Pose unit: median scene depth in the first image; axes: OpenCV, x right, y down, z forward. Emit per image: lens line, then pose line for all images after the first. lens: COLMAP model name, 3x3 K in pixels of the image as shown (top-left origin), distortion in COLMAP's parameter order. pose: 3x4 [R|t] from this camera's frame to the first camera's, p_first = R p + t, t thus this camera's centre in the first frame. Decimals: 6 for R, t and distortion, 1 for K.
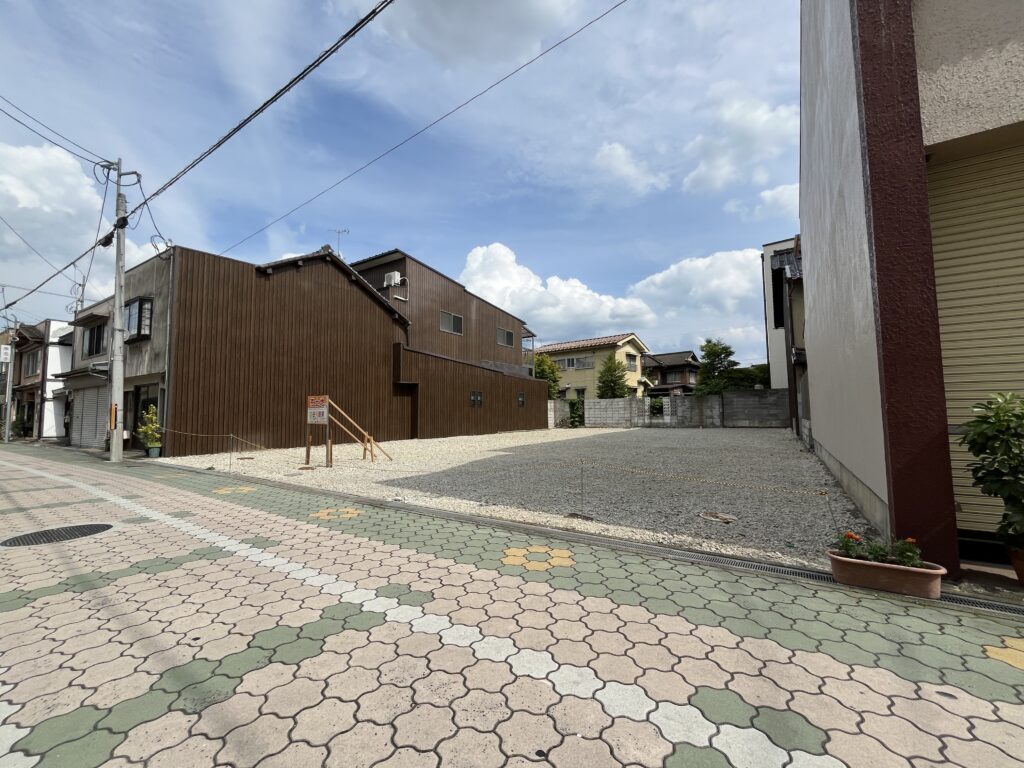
lens RADIAL K [[416.1, 0, 510.2], [0, 416.1, 385.6], [0, 0, 1]] dist [-0.003524, 0.000258]
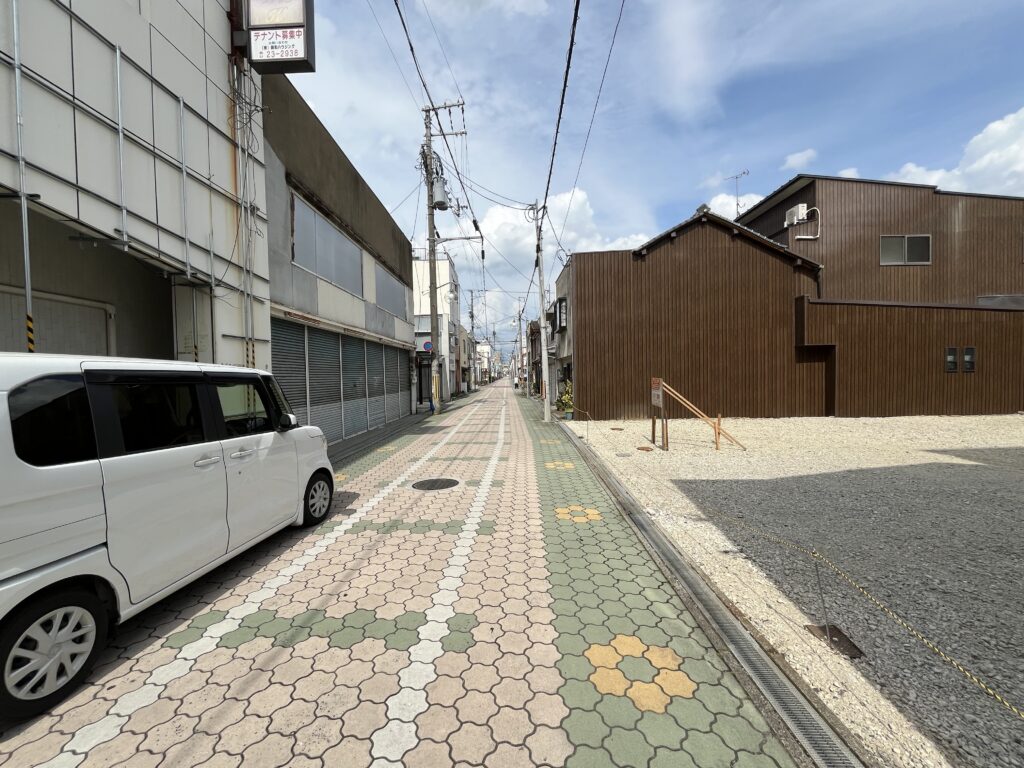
lens RADIAL K [[416.1, 0, 510.2], [0, 416.1, 385.6], [0, 0, 1]] dist [-0.003524, 0.000258]
pose [[0.539700, 0.022149, -0.841566, 0.128439], [0.071493, 0.994837, 0.072031, -0.036338], [0.838816, -0.099041, 0.535330, 0.108460]]
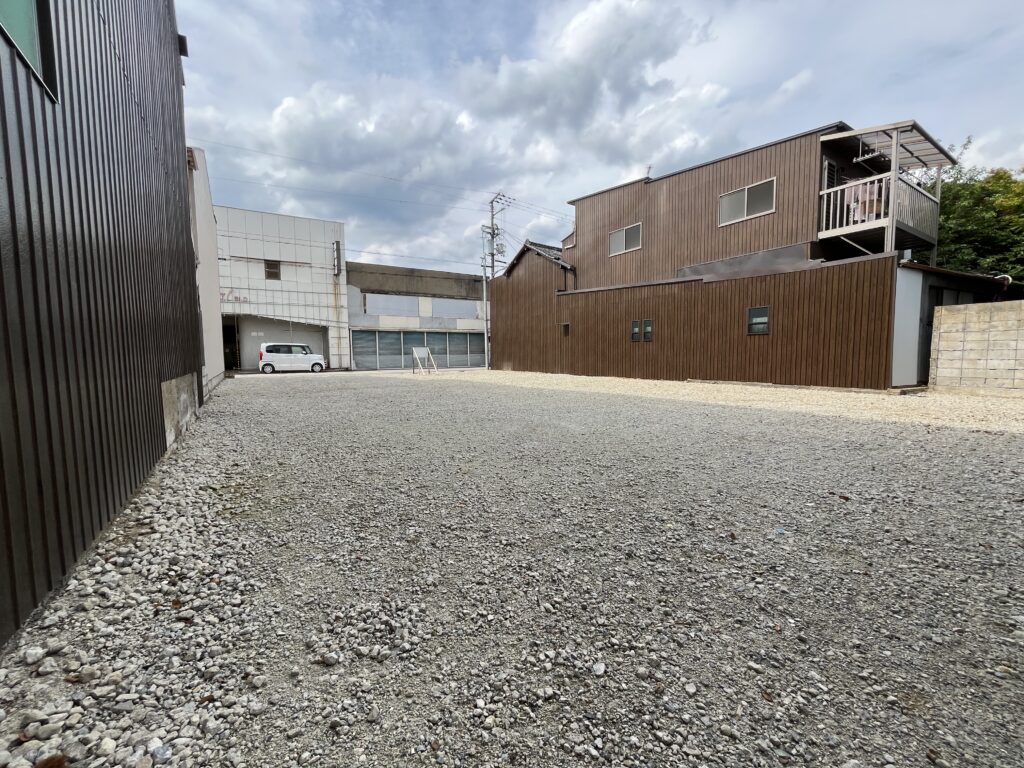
lens RADIAL K [[416.1, 0, 510.2], [0, 416.1, 385.6], [0, 0, 1]] dist [-0.003524, 0.000258]
pose [[-0.412787, 0.083745, -0.906970, 1.076911], [0.078248, 0.995343, 0.056292, 0.107046], [0.907460, -0.047732, -0.417417, 1.675971]]
